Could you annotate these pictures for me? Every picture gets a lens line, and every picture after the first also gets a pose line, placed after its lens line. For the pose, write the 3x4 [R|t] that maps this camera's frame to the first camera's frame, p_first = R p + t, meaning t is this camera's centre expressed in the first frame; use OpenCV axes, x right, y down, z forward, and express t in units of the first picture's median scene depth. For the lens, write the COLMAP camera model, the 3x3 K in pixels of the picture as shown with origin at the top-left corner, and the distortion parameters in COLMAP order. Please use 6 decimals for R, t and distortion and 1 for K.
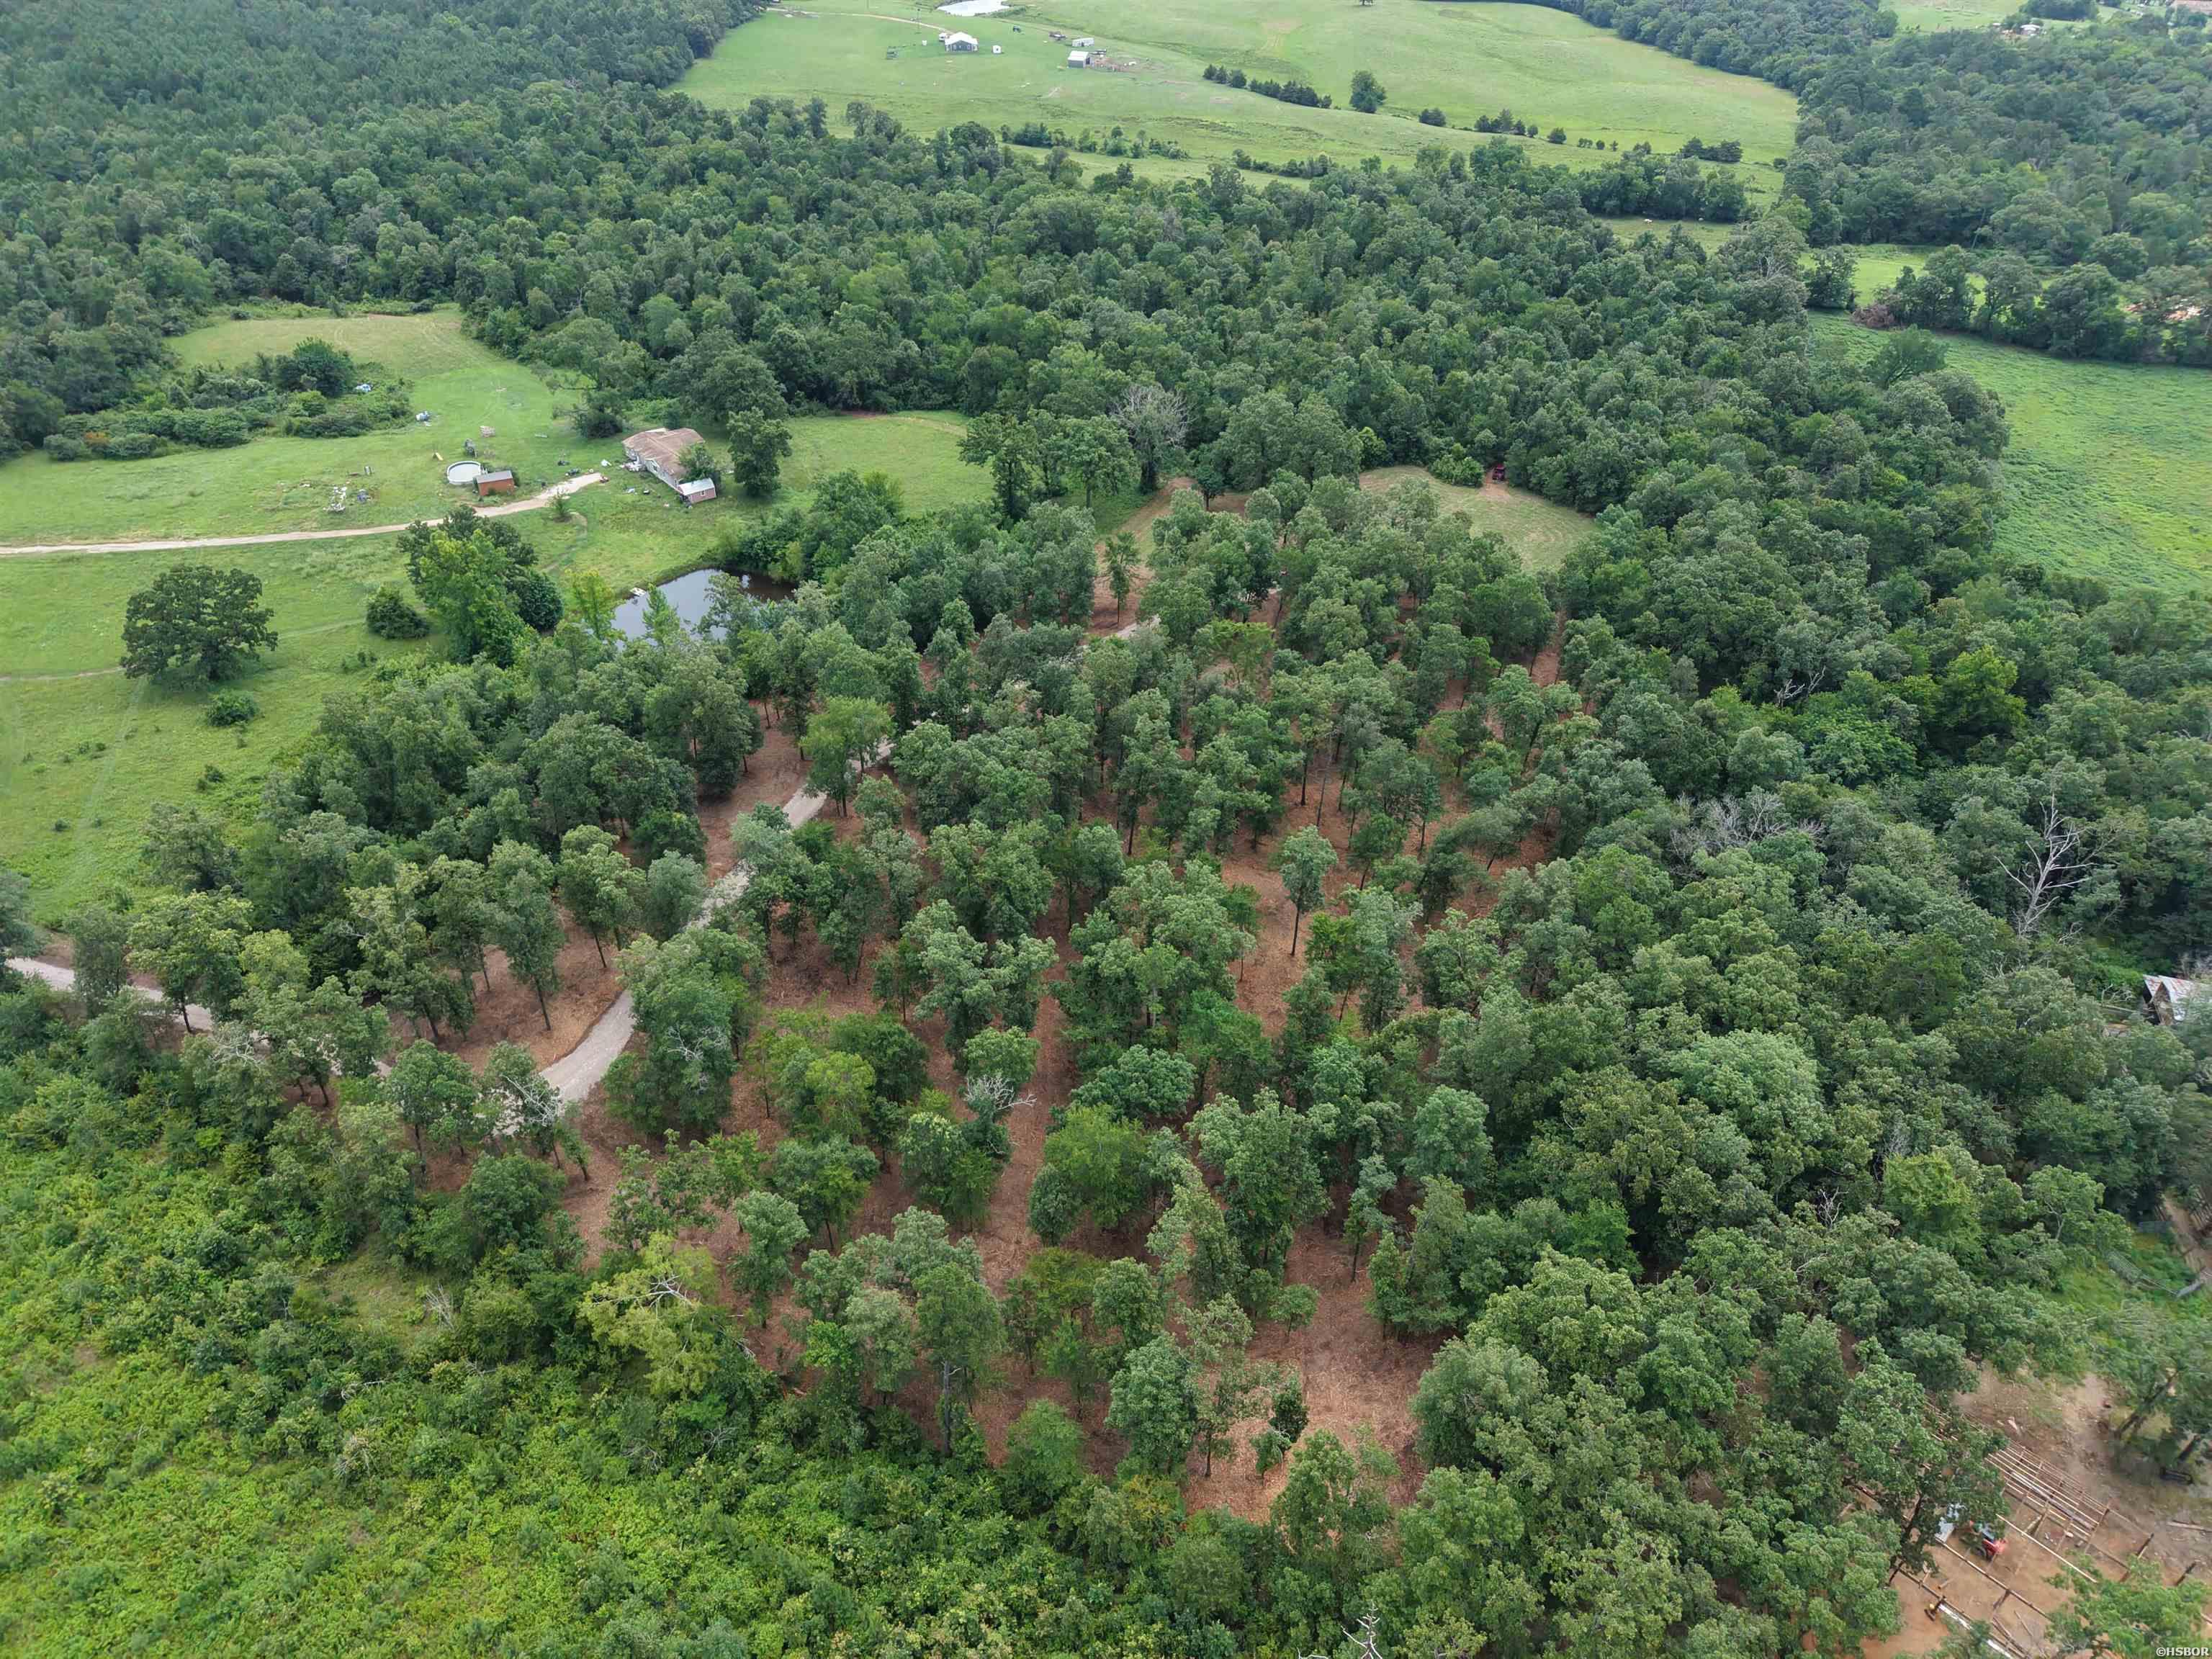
lens RADIAL K [[1525.1, 0, 1106.0], [0, 1525.1, 829.5], [0, 0, 1]] dist [-0.007586, 0.001693]
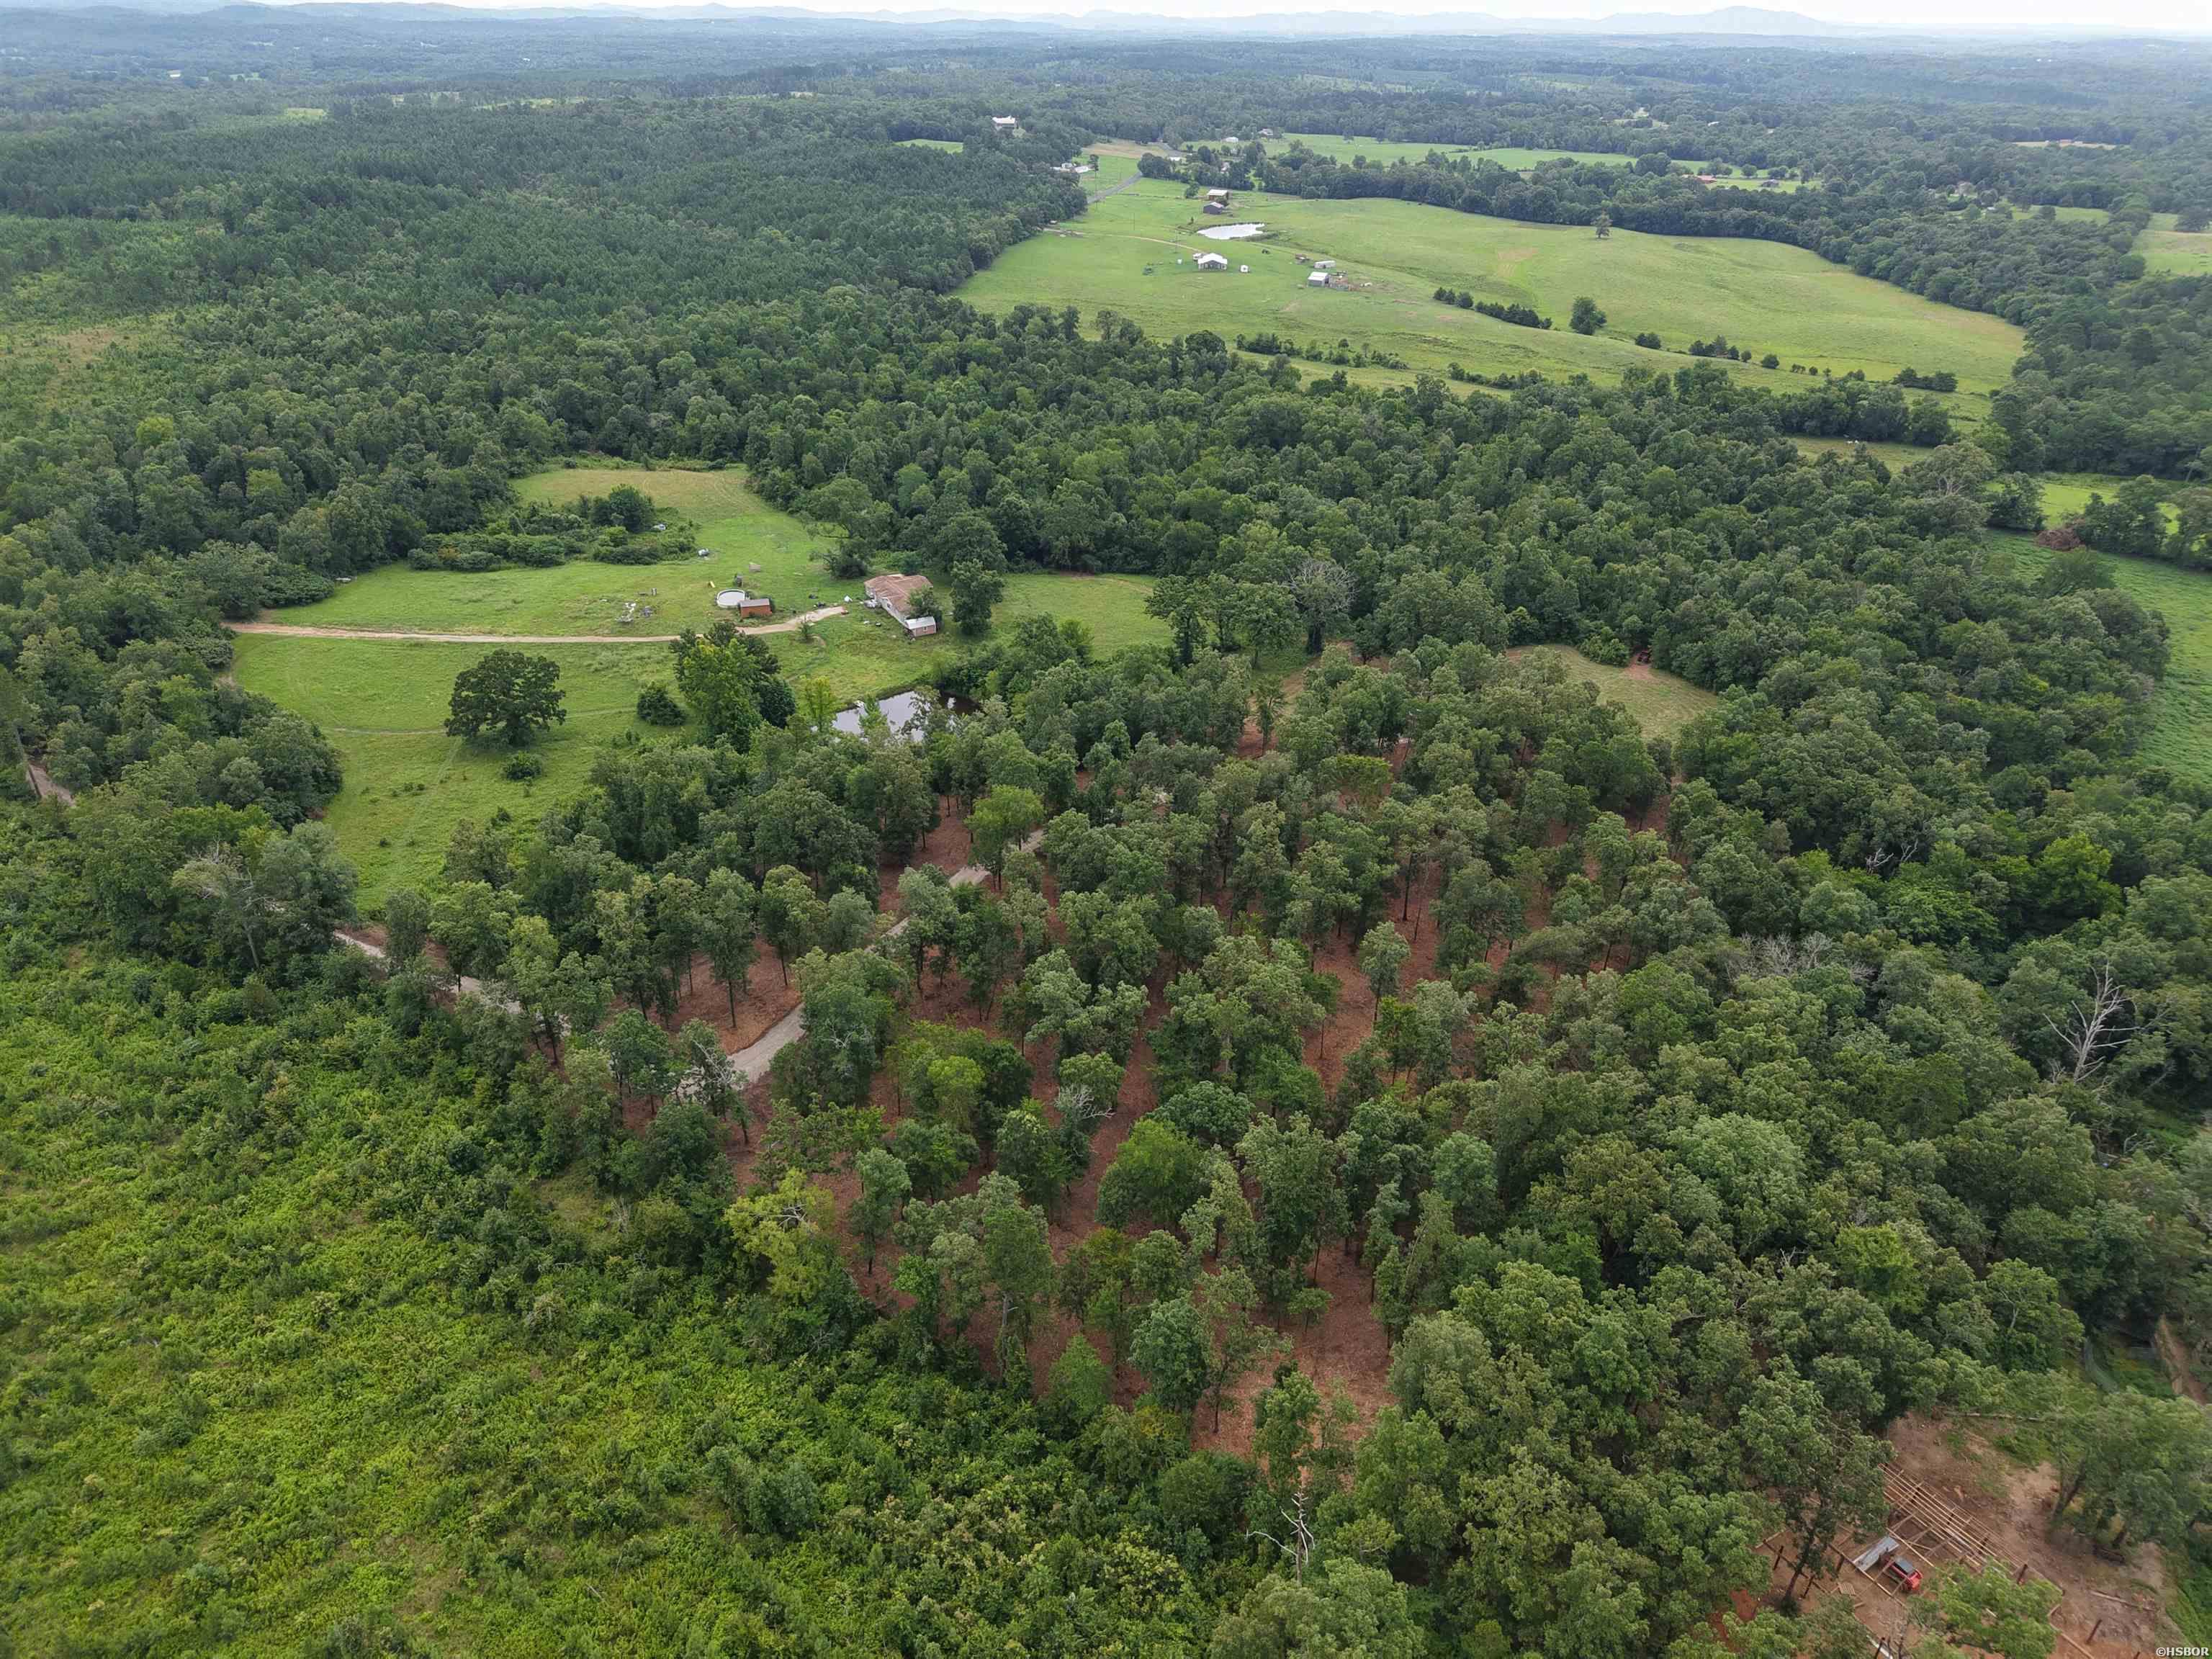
lens RADIAL K [[1562.8, 0, 1106.0], [0, 1562.8, 829.5], [0, 0, 1]] dist [0.000160, -0.011693]
pose [[0.985073, 0.079605, -0.152623, 0.079420], [-0.098286, 0.988013, -0.119041, 0.071796], [0.141317, 0.132265, 0.981089, -0.153880]]
